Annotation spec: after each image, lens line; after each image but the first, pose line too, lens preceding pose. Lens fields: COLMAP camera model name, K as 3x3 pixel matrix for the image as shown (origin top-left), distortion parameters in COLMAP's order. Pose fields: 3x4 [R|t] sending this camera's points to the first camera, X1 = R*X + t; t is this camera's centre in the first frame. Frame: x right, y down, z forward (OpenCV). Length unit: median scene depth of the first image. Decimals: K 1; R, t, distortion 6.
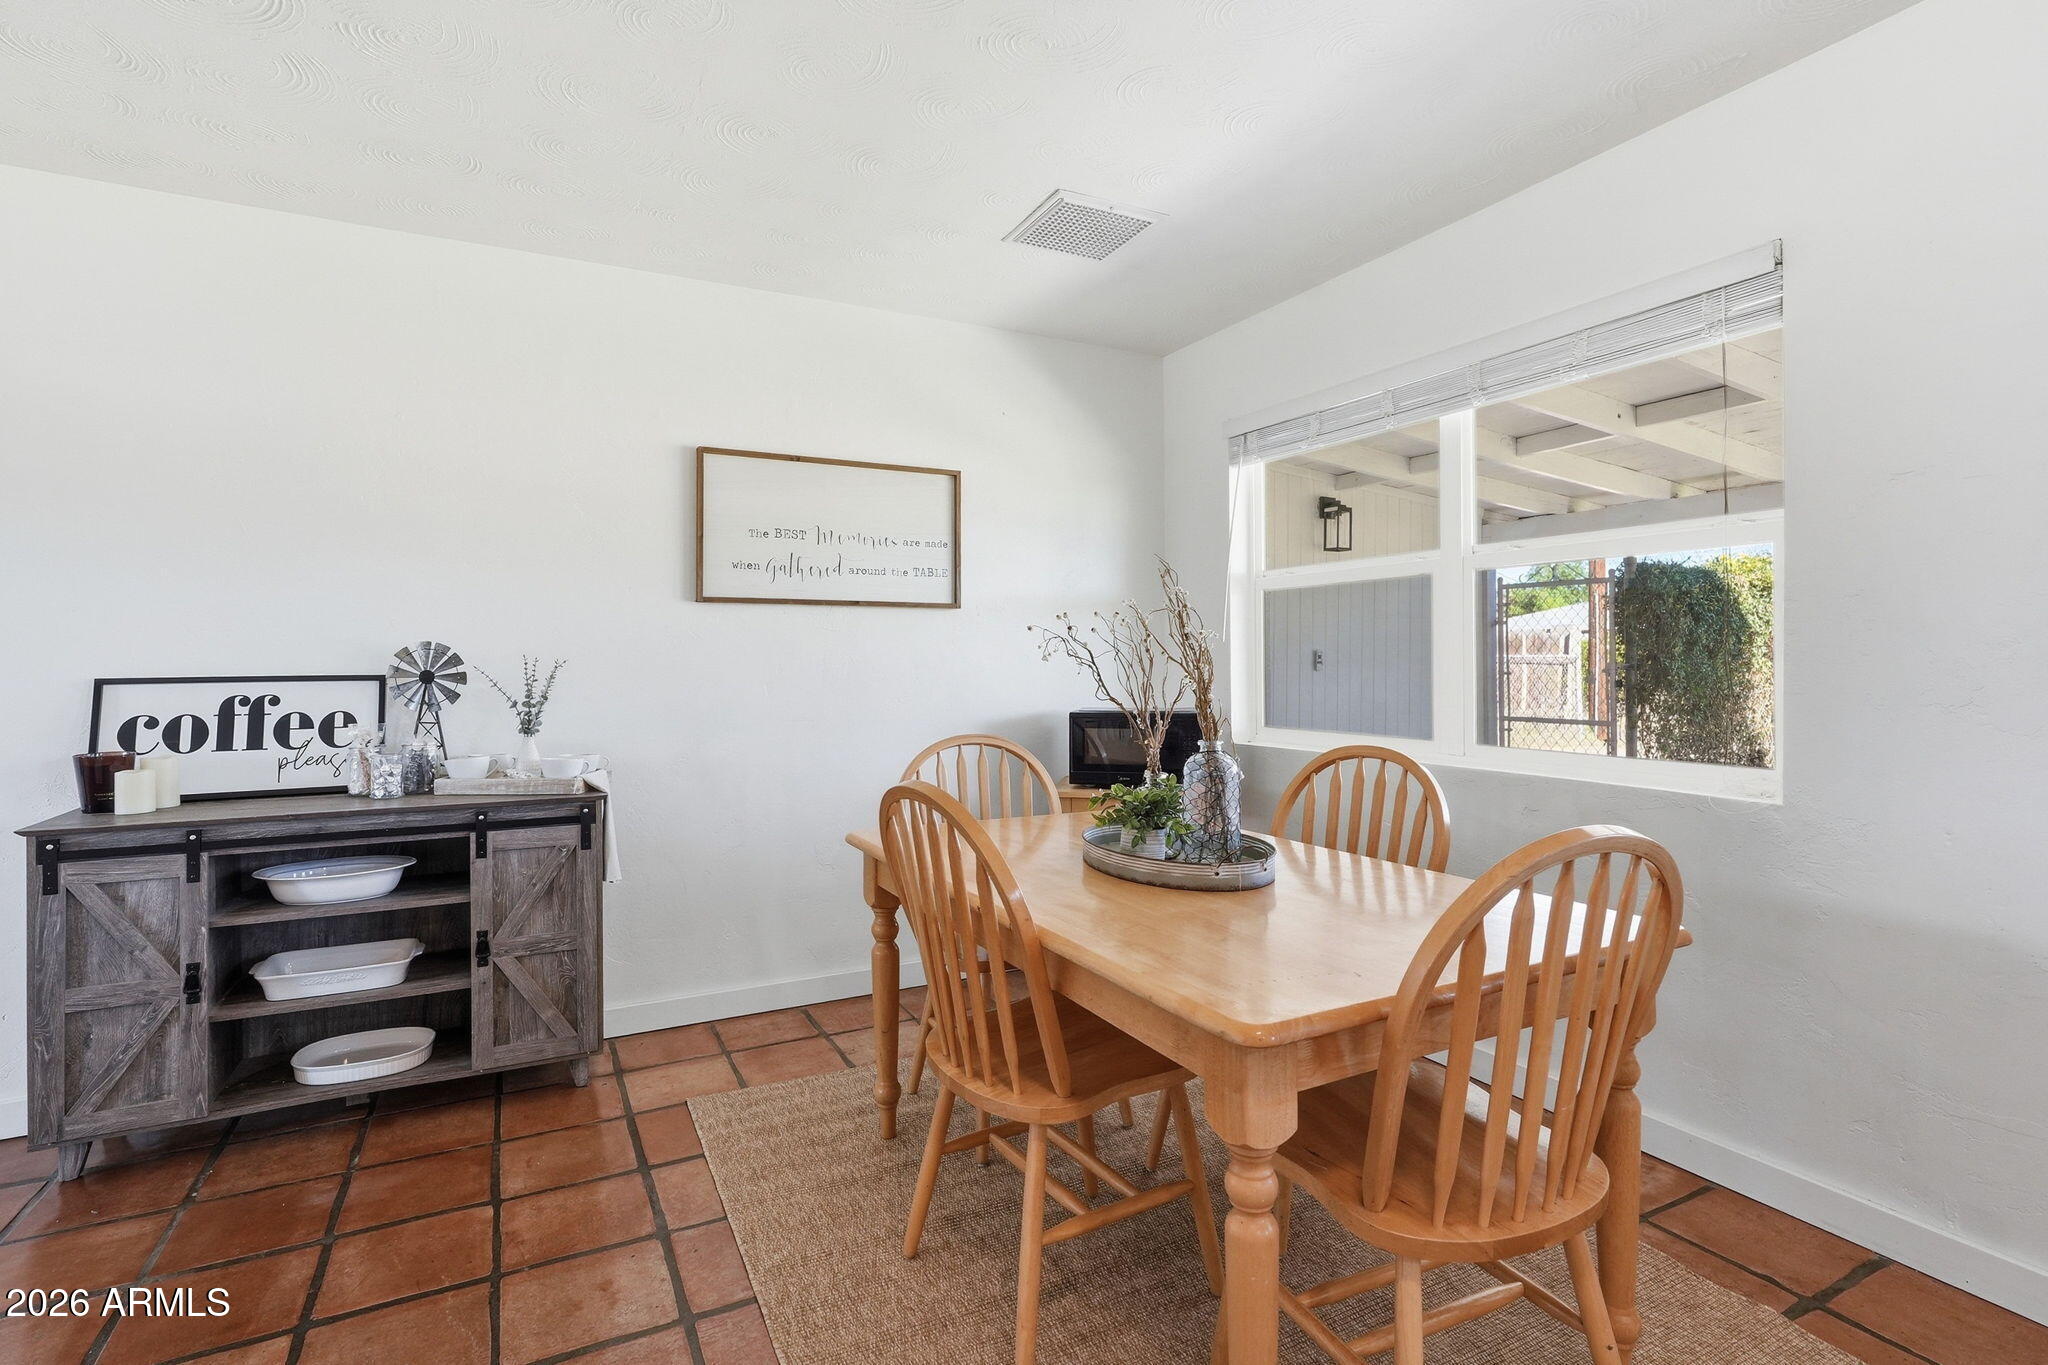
lens RADIAL K [[987.0, 0, 1031.1], [0, 987.0, 665.7], [0, 0, 1]] dist [-0.003037, 0.000672]
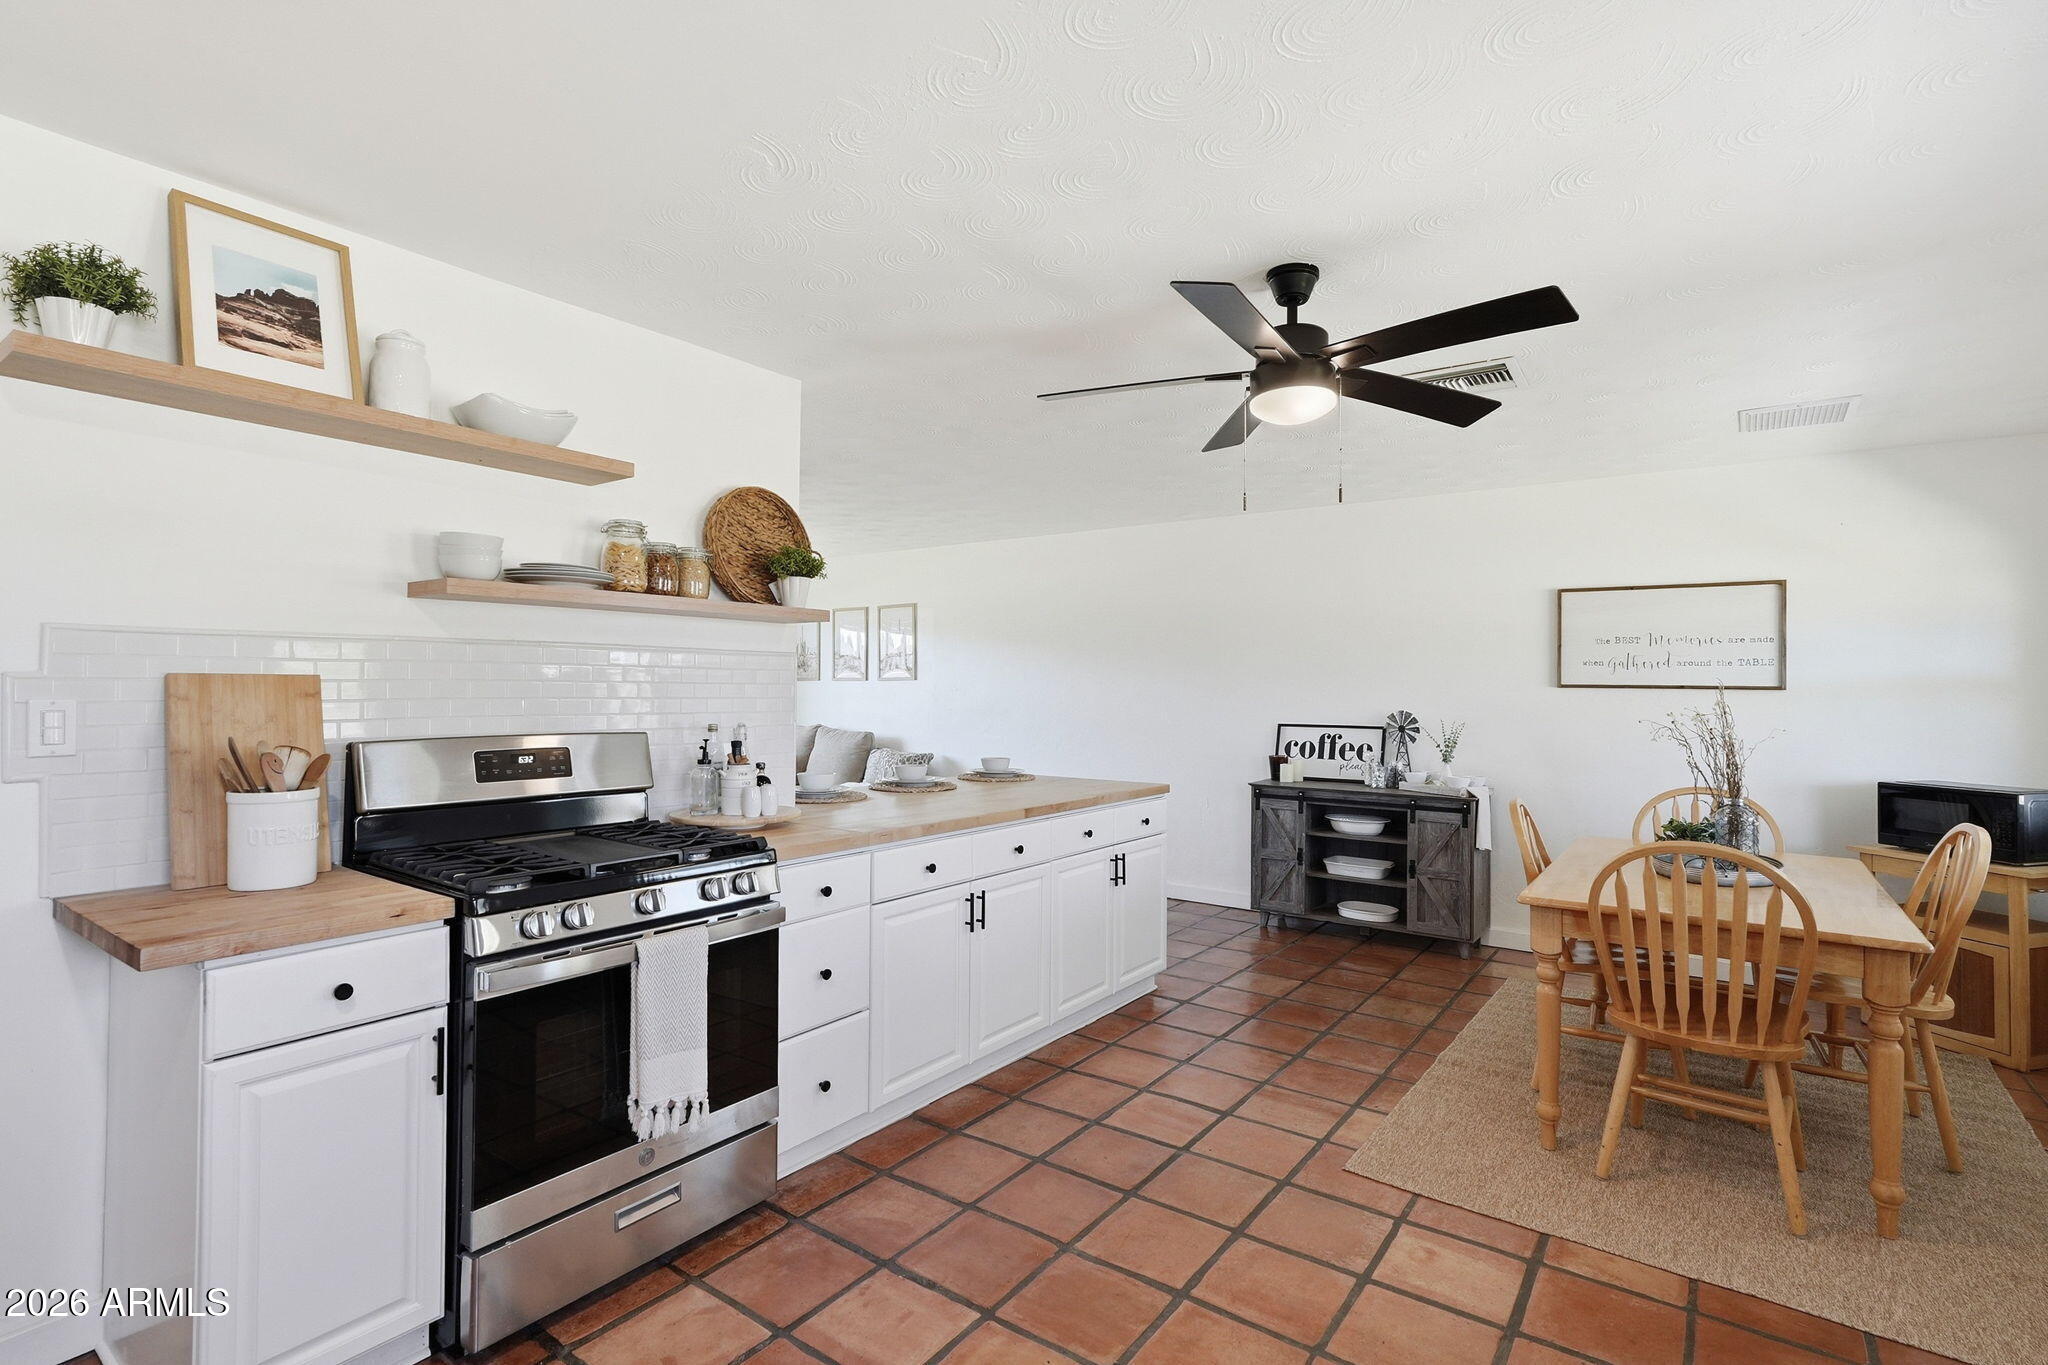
lens RADIAL K [[987.0, 0, 1009.7], [0, 987.0, 676.3], [0, 0, 1]] dist [-0.003037, 0.000672]
pose [[0.431825, 0.000761, -0.901957, 0.851774], [-0.016359, 0.999842, -0.006989, -0.069451], [0.901809, 0.017773, 0.431769, -0.567297]]
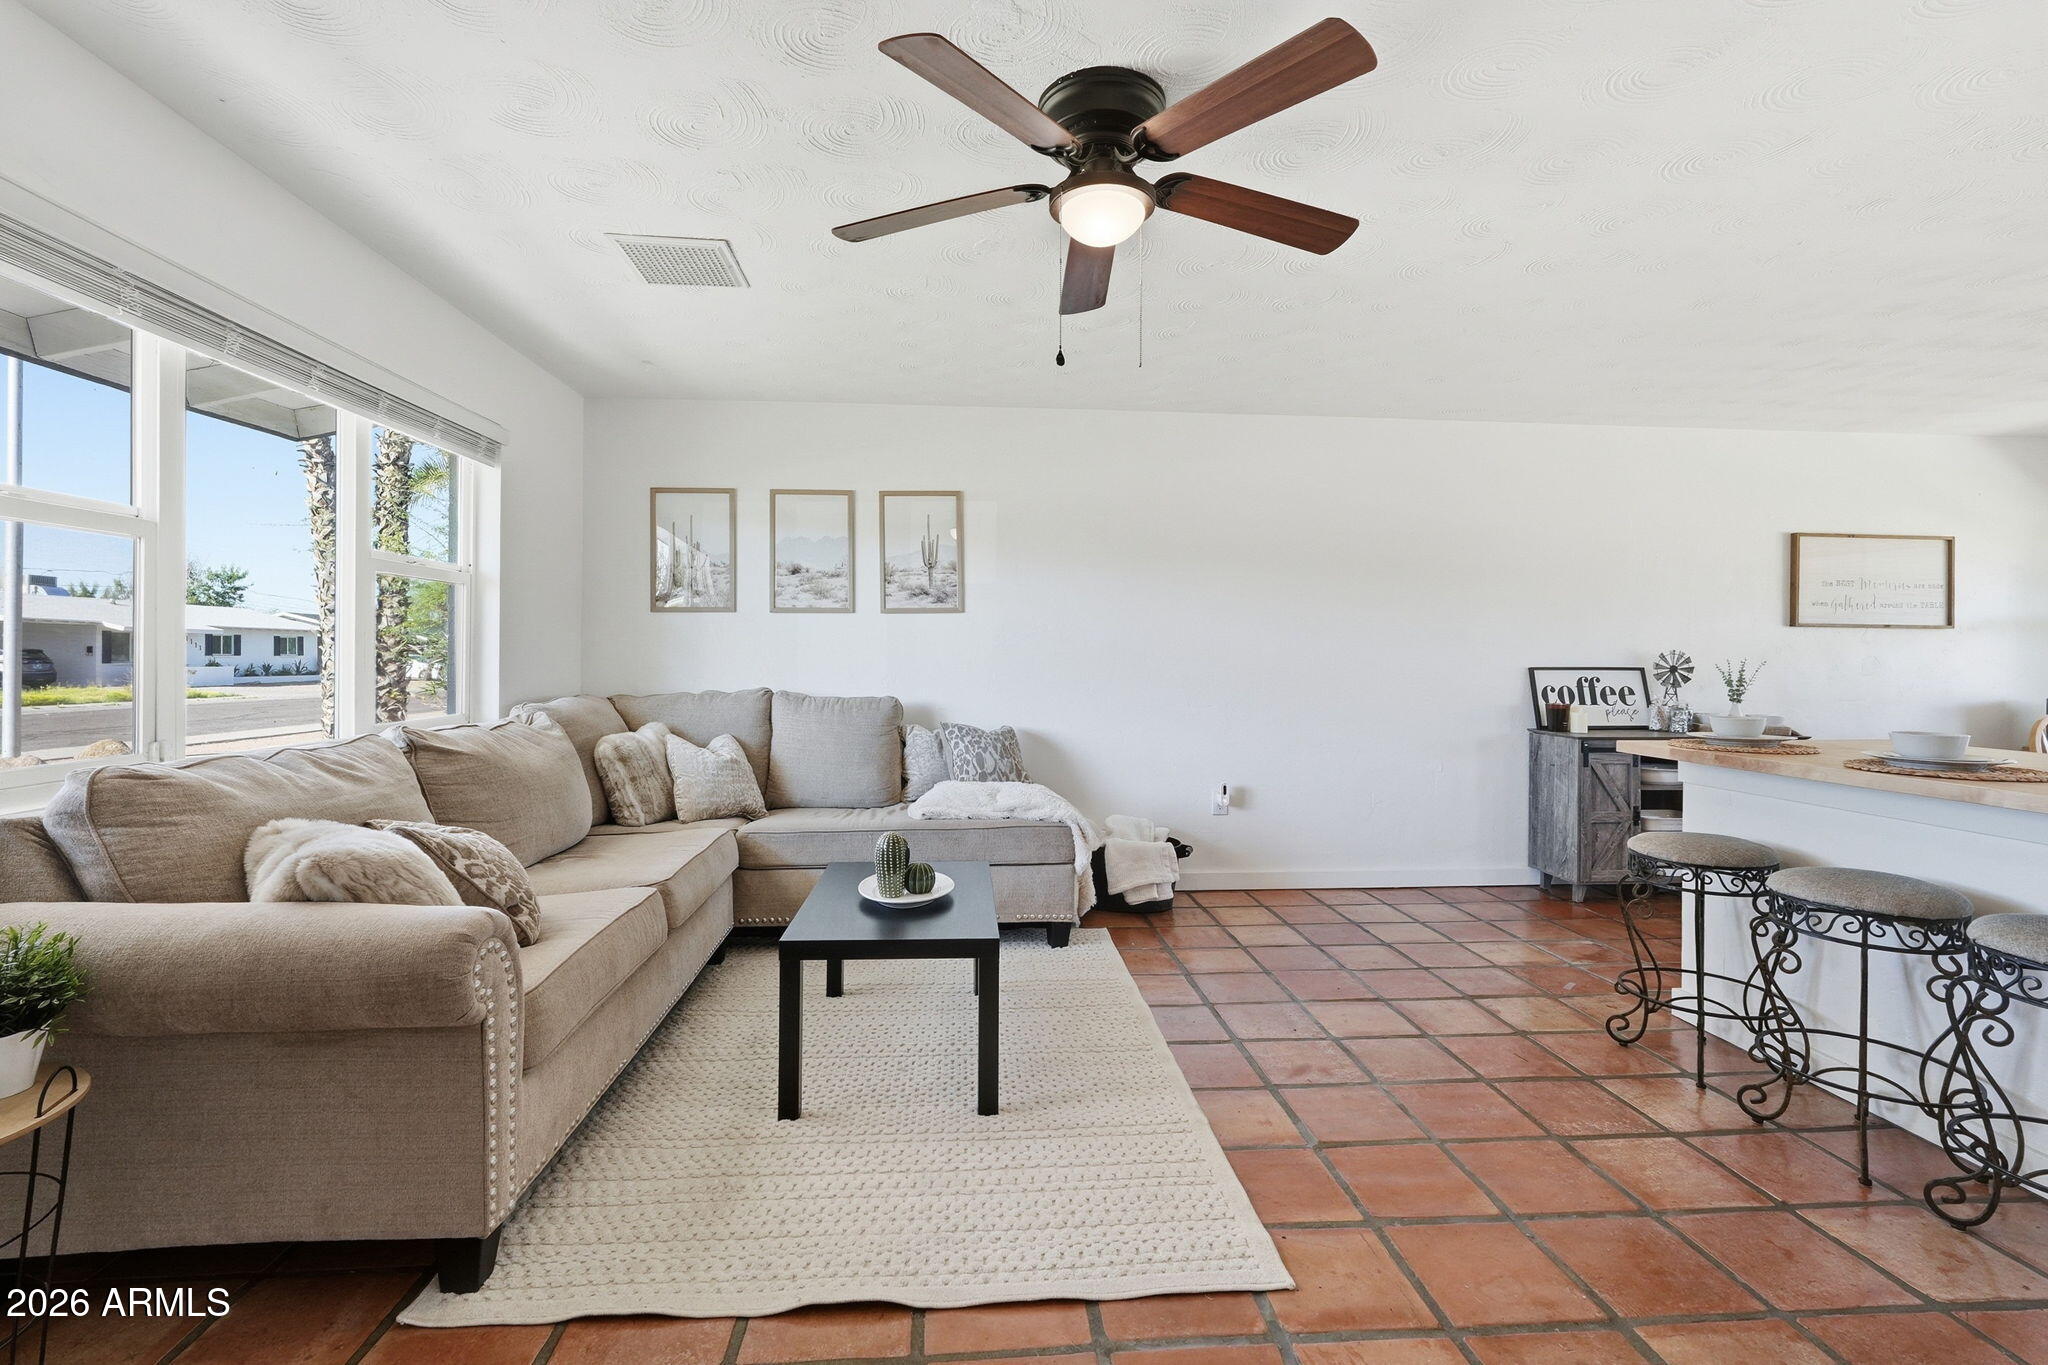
lens RADIAL K [[901.6, 0, 1028.3], [0, 901.6, 660.7], [0, 0, 1]] dist [-0.014746, 0.006579]
pose [[0.920265, 0.012017, -0.391111, -1.126760], [-0.014901, 0.999880, -0.004340, 0.022156], [0.391012, 0.009822, 0.920333, -1.070834]]
